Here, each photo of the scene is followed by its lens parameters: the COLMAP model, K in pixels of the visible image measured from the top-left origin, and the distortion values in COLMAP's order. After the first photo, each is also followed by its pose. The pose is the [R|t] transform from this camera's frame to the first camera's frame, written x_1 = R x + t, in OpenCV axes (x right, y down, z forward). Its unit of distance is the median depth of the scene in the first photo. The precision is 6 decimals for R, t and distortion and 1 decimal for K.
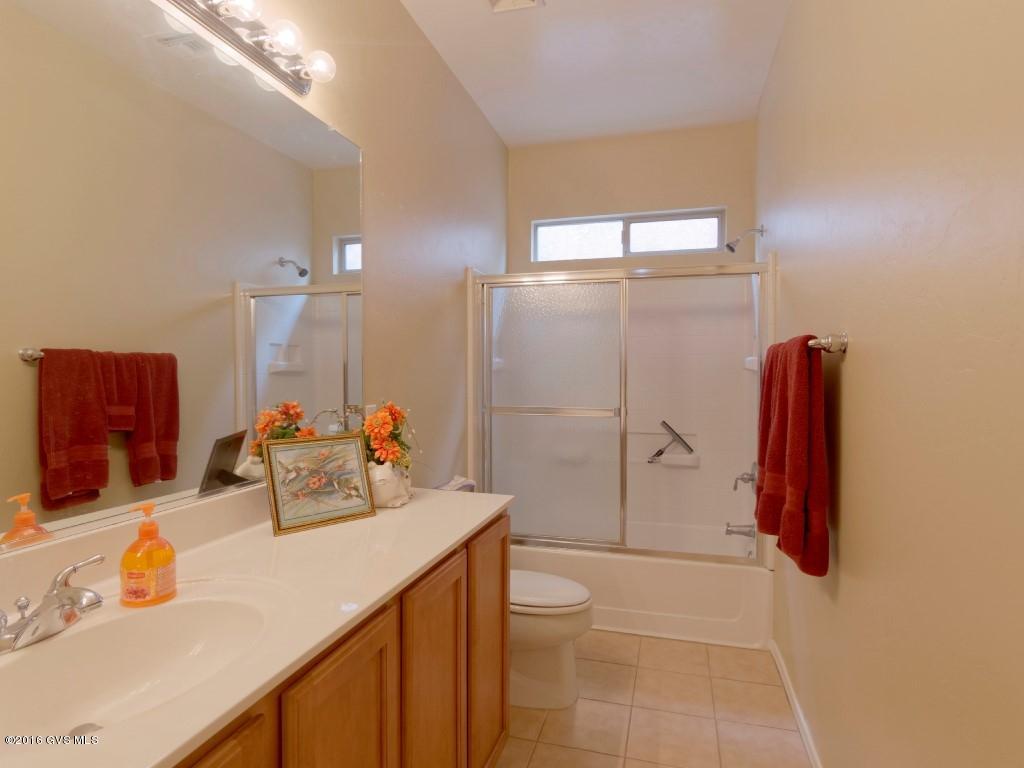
lens RADIAL K [[573.9, 0, 512.0], [0, 573.9, 384.0], [0, 0, 1]] dist [-0.001016, -0.000075]
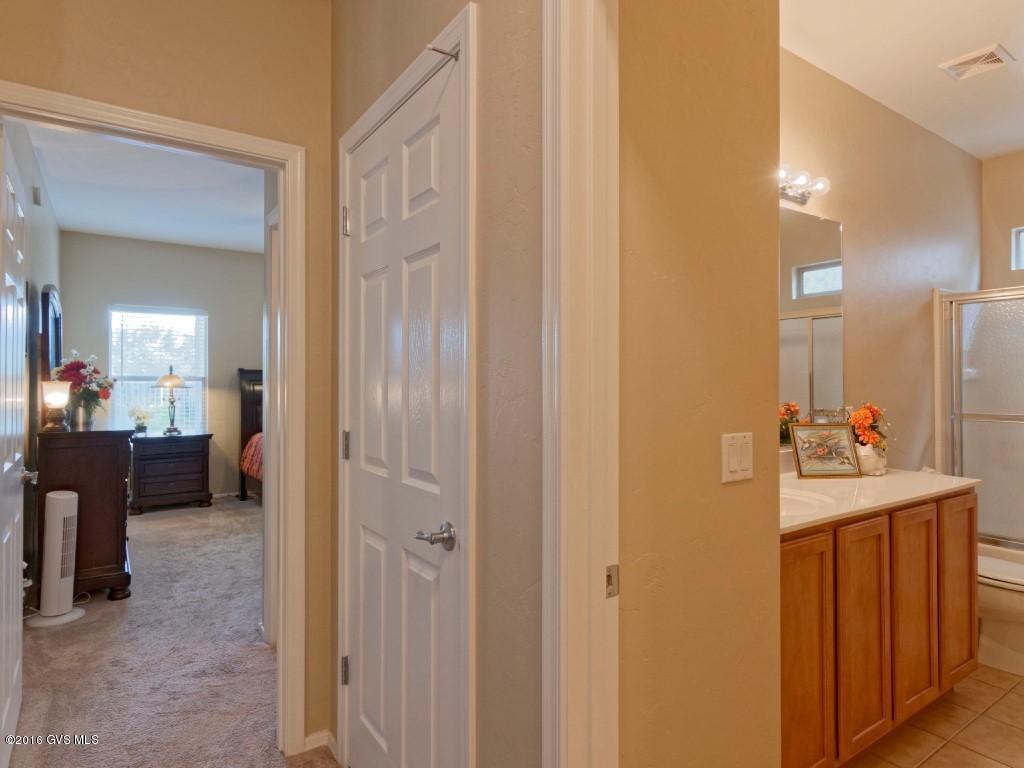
lens RADIAL K [[594.3, 0, 512.0], [0, 594.3, 384.0], [0, 0, 1]] dist [-0.000103, -0.000159]
pose [[0.770054, -0.006555, -0.637944, 0.047404], [-0.006477, 0.999815, -0.018091, 0.016272], [0.637945, 0.018063, 0.769870, -0.728852]]
